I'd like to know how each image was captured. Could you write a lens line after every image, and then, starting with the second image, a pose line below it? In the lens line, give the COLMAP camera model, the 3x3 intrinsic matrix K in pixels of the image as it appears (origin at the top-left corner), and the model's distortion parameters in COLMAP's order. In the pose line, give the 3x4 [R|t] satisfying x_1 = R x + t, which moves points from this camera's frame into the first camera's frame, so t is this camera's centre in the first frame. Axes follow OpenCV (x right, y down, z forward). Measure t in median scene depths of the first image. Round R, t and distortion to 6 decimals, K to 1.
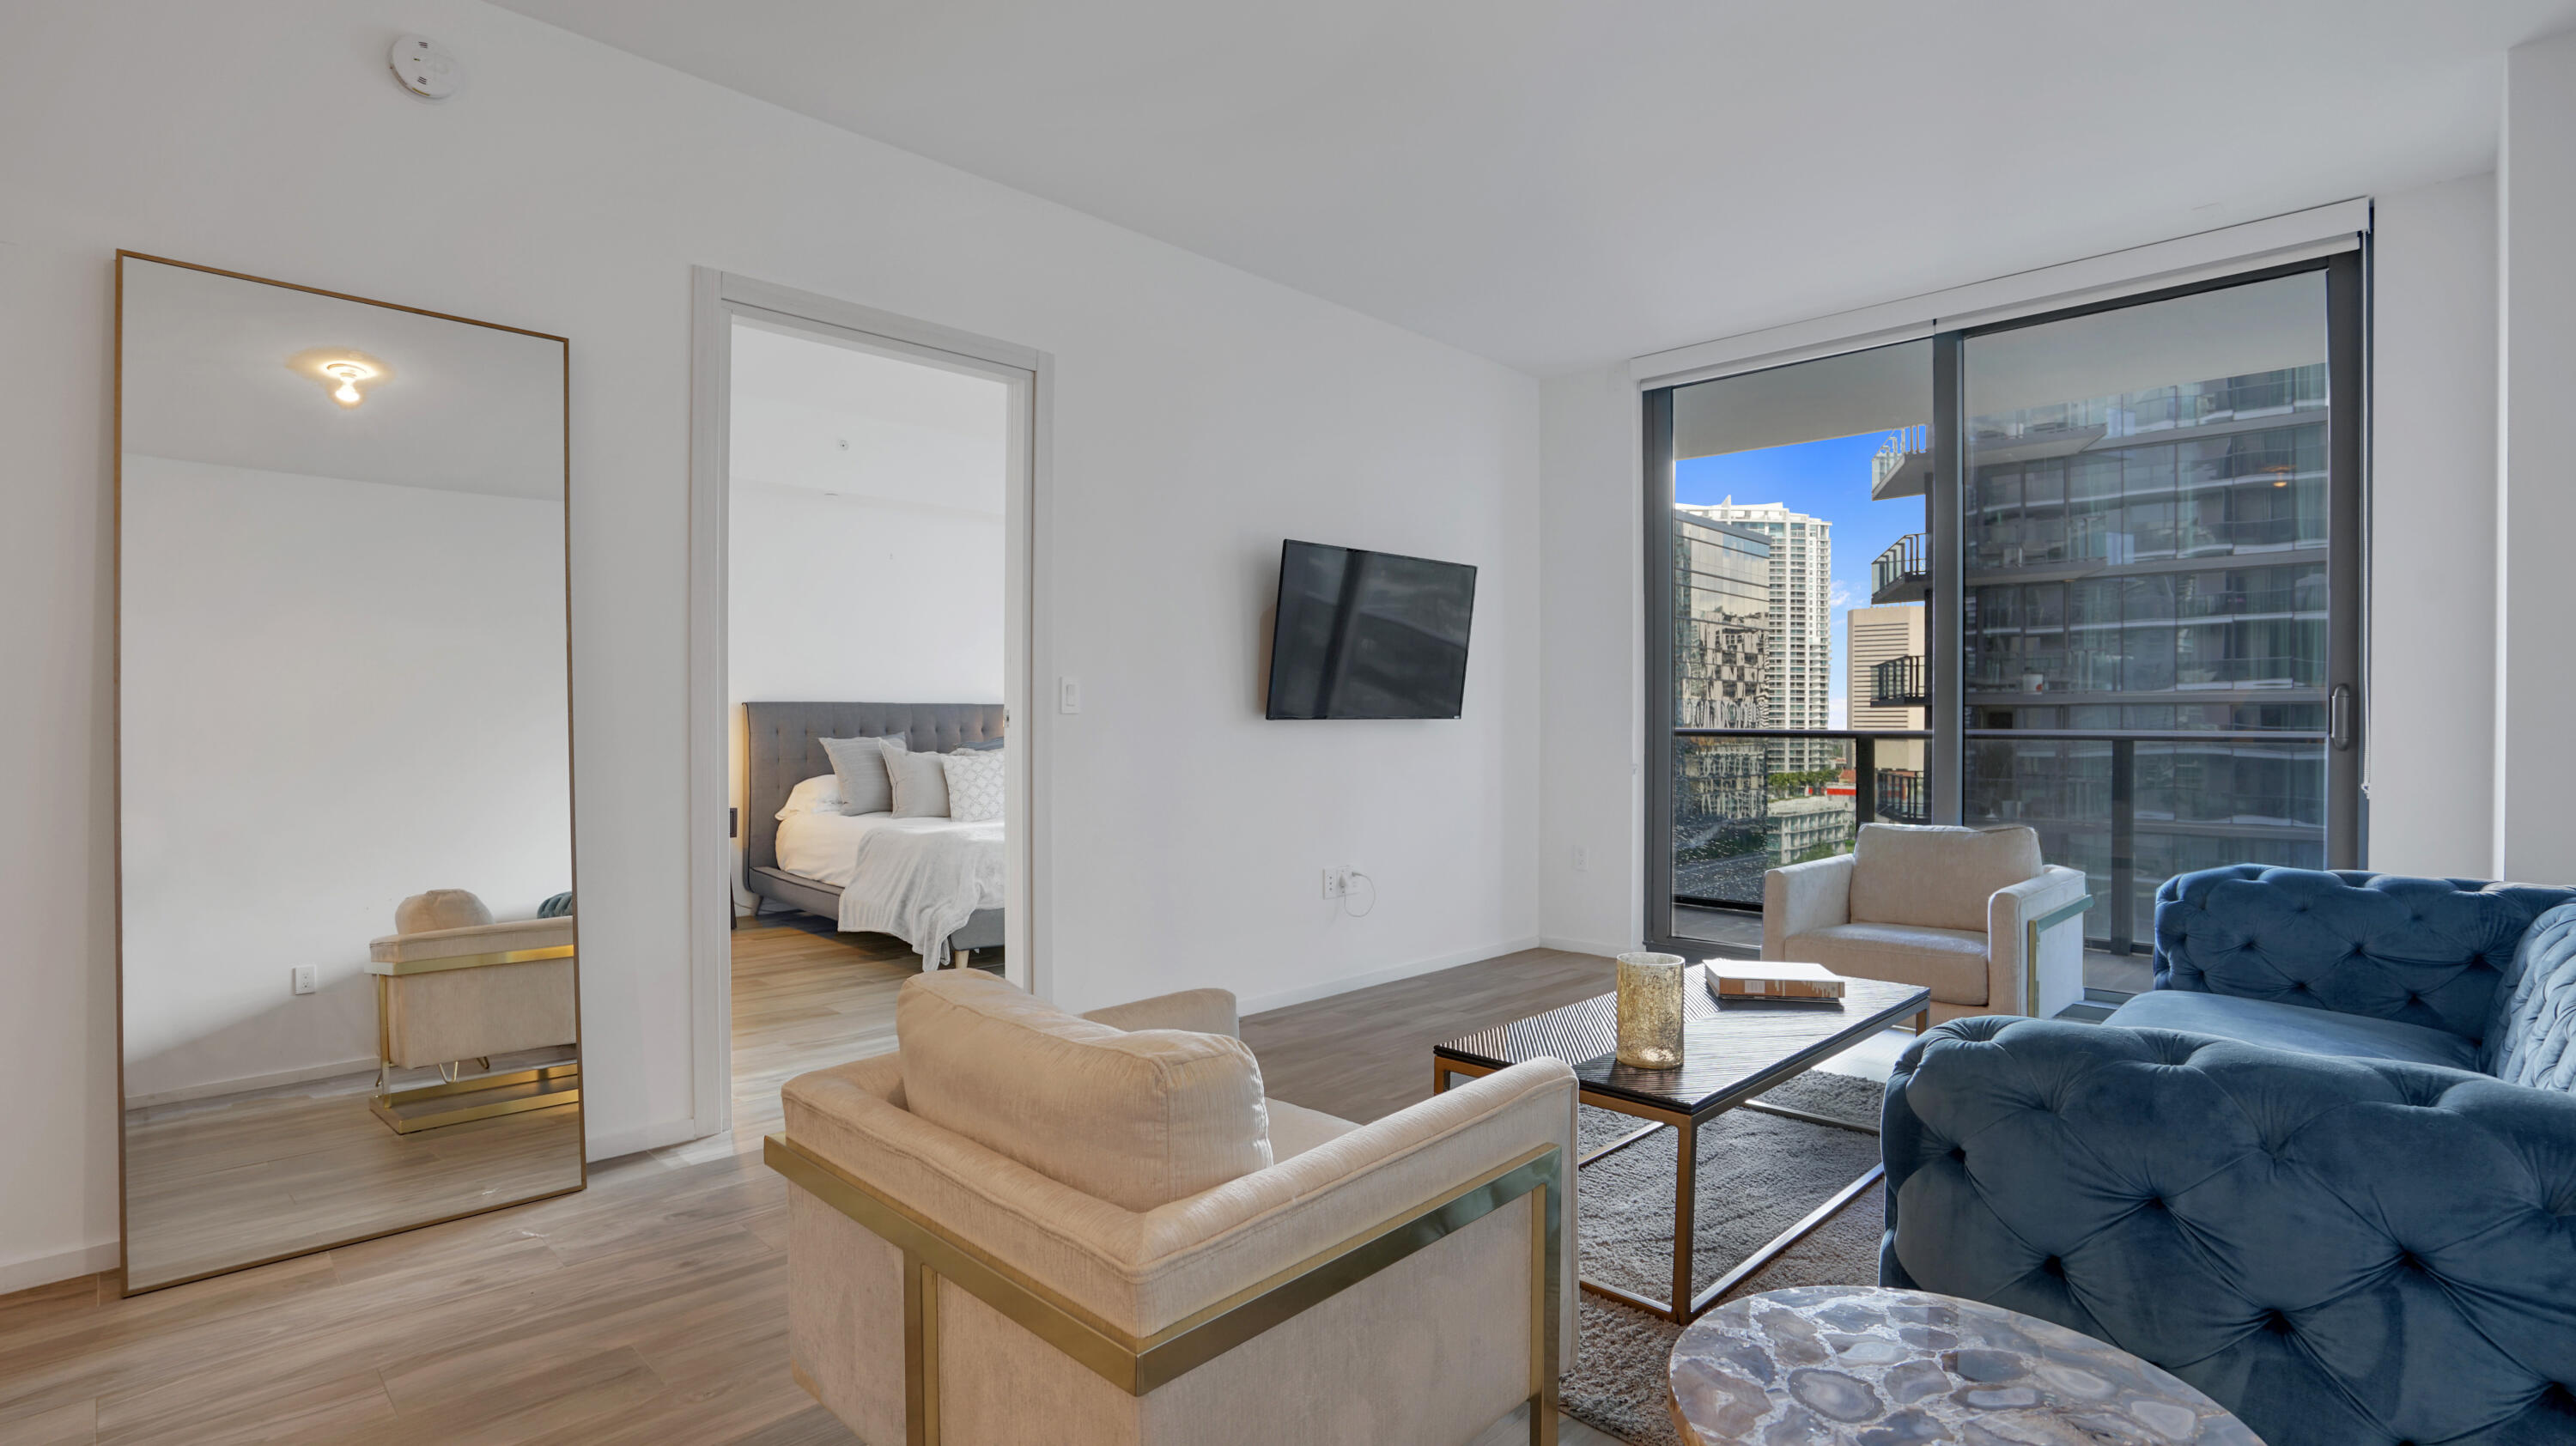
lens RADIAL K [[1228.0, 0, 1279.0], [0, 1228.0, 721.1], [0, 0, 1]] dist [-0.047194, 0.005962]
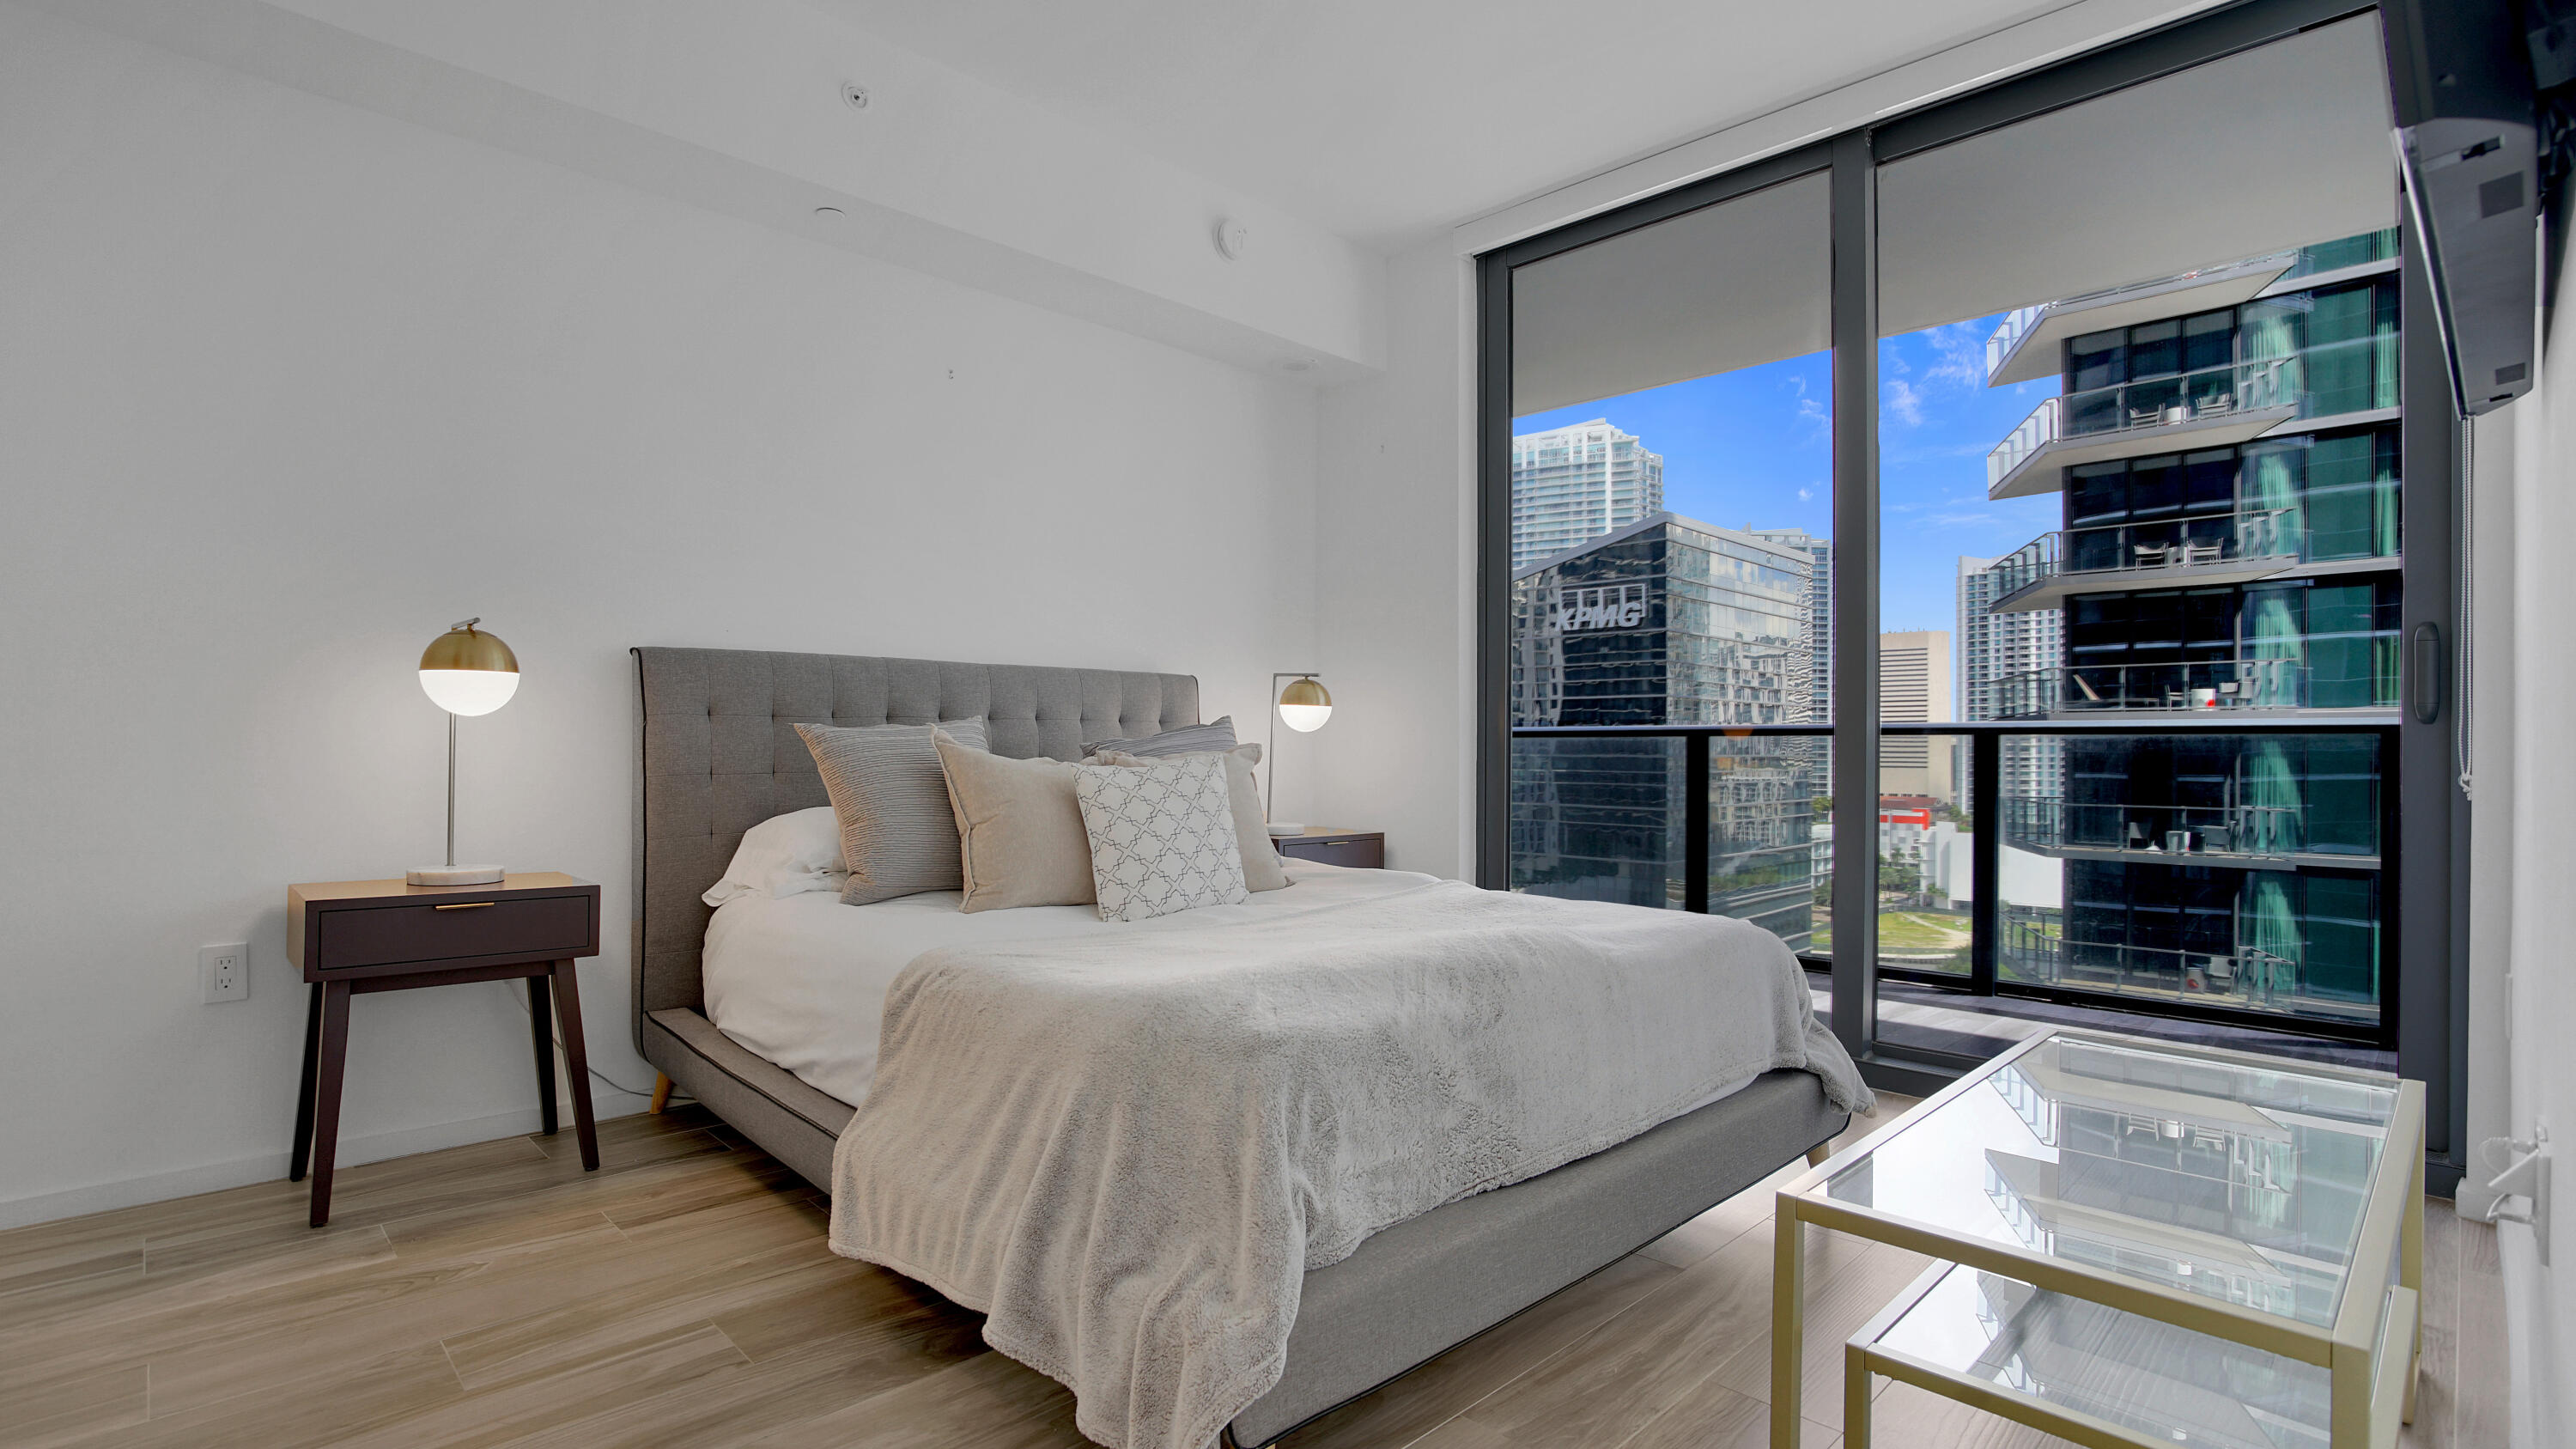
lens RADIAL K [[1228.2, 0, 1290.0], [0, 1228.2, 740.7], [0, 0, 1]] dist [-0.047194, 0.005962]
pose [[0.999986, 0.002351, -0.004760, -0.190424], [-0.002369, 0.999990, -0.003896, 0.020598], [0.004751, 0.003908, 0.999981, 0.544439]]
